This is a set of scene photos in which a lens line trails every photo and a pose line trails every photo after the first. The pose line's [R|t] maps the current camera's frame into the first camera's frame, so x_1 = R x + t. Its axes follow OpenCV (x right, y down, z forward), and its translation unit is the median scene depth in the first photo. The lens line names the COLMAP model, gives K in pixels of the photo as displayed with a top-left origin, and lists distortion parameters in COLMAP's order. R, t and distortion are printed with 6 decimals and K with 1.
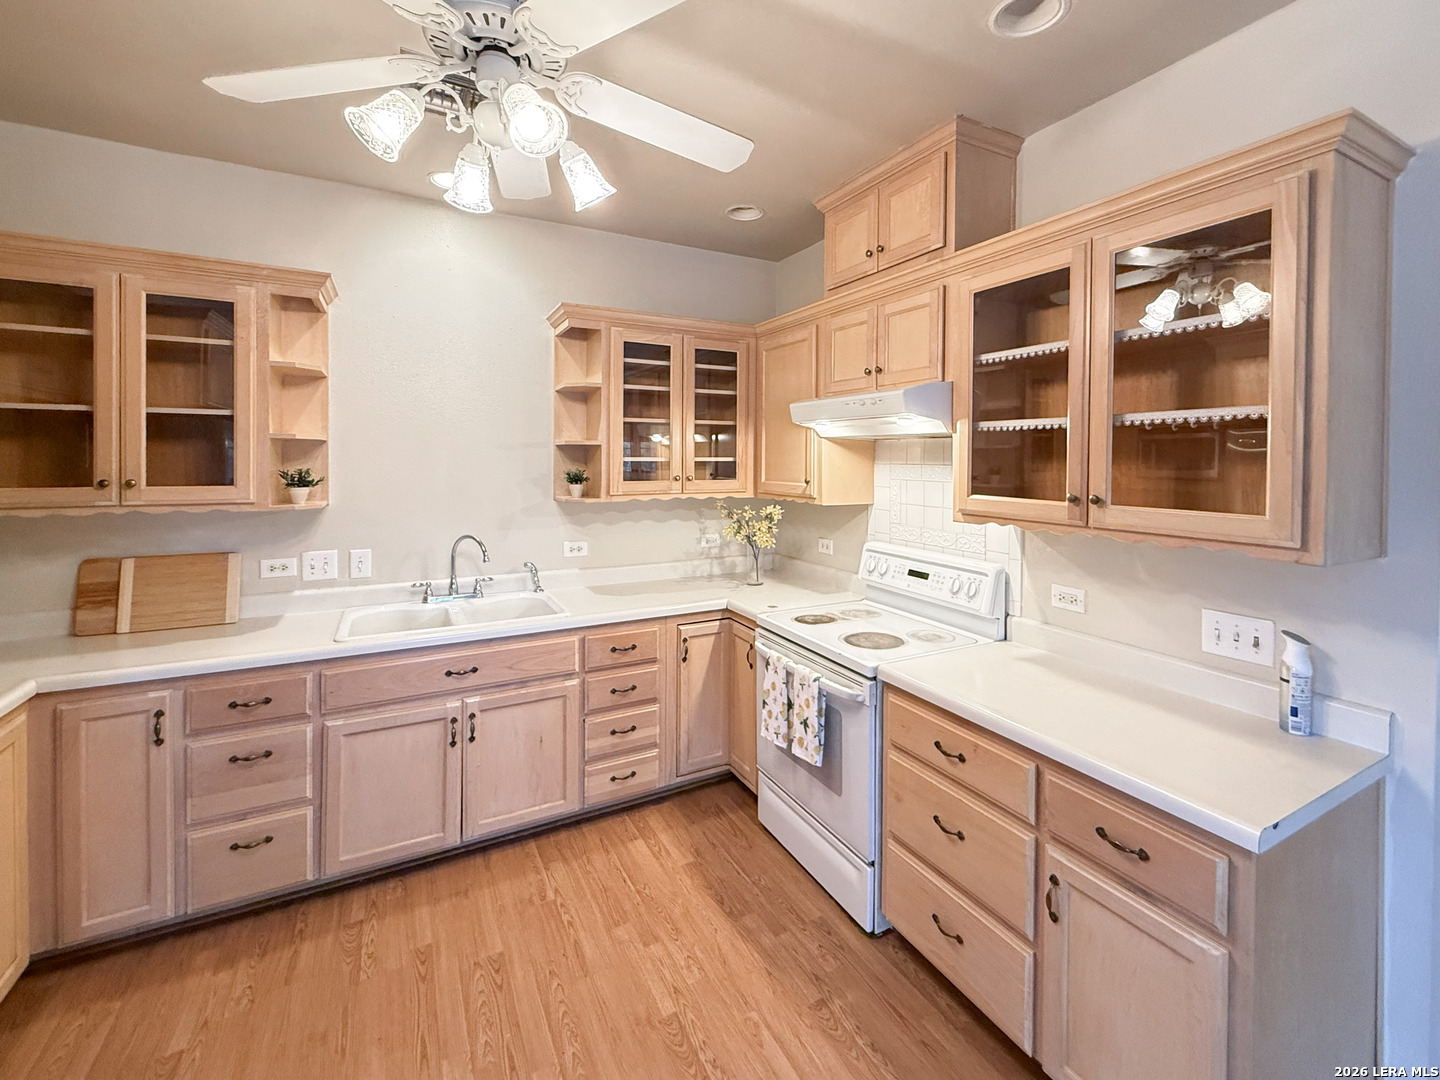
lens RADIAL K [[571.8, 0, 716.3], [0, 571.8, 467.0], [0, 0, 1]] dist [-0.000758, -0.000259]
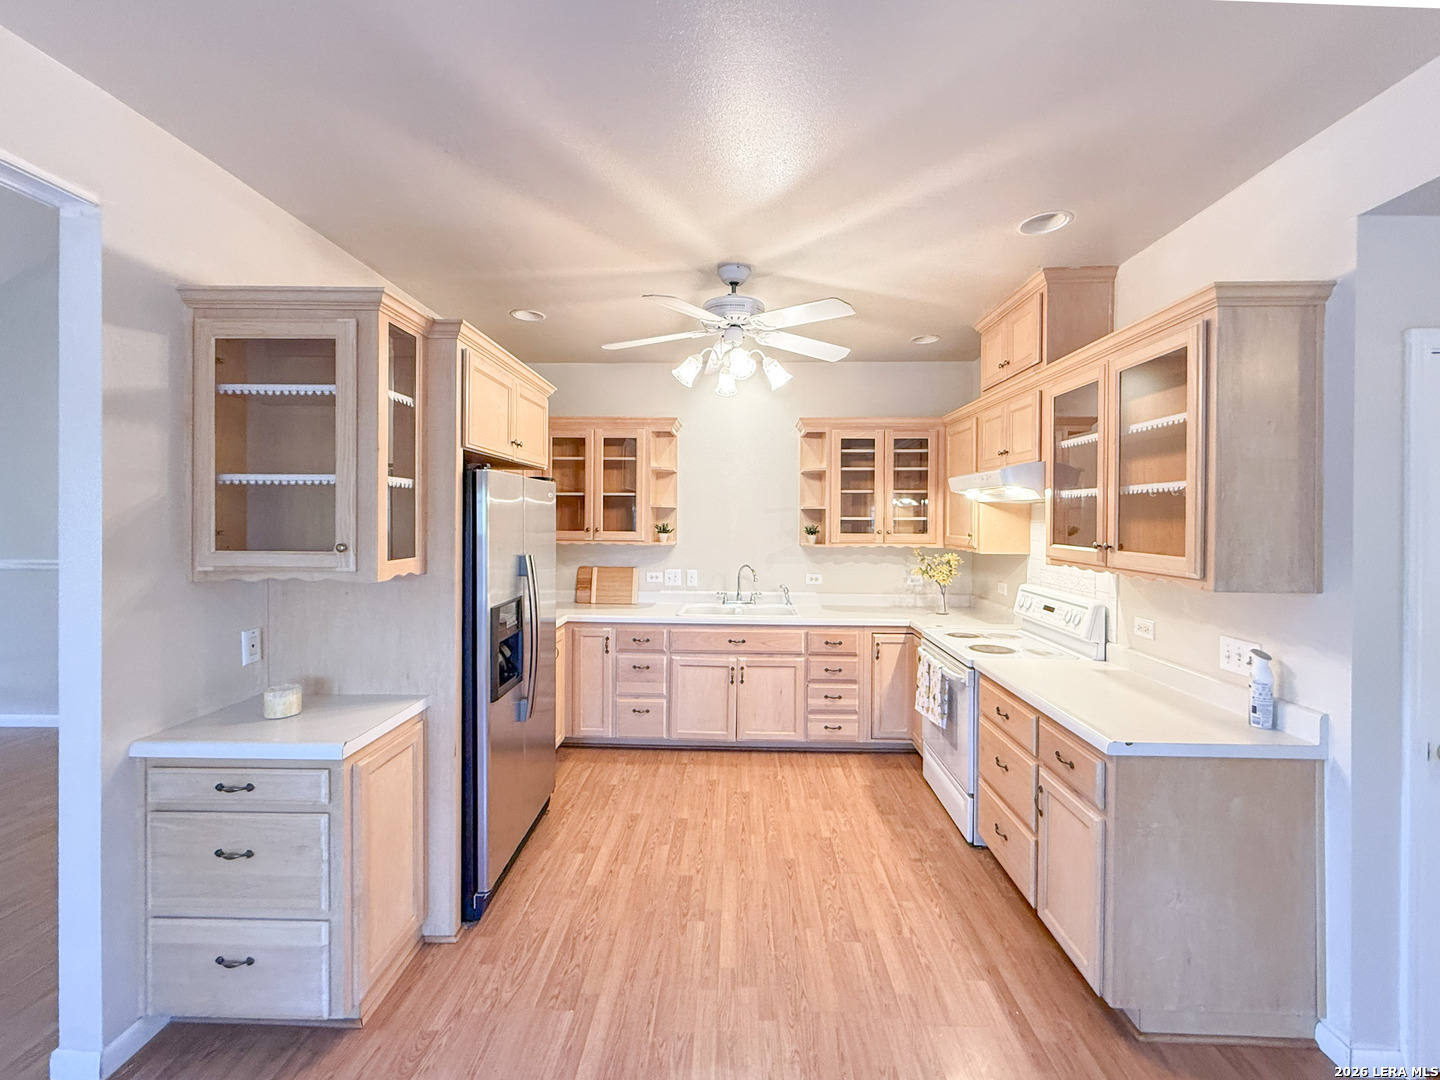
lens RADIAL K [[571.8, 0, 724.8], [0, 571.8, 525.3], [0, 0, 1]] dist [-0.000758, -0.000259]
pose [[0.853203, 0.006994, -0.521531, 0.450488], [-0.008545, 0.999963, -0.000569, 0.009710], [0.521508, 0.004942, 0.853232, -0.528782]]
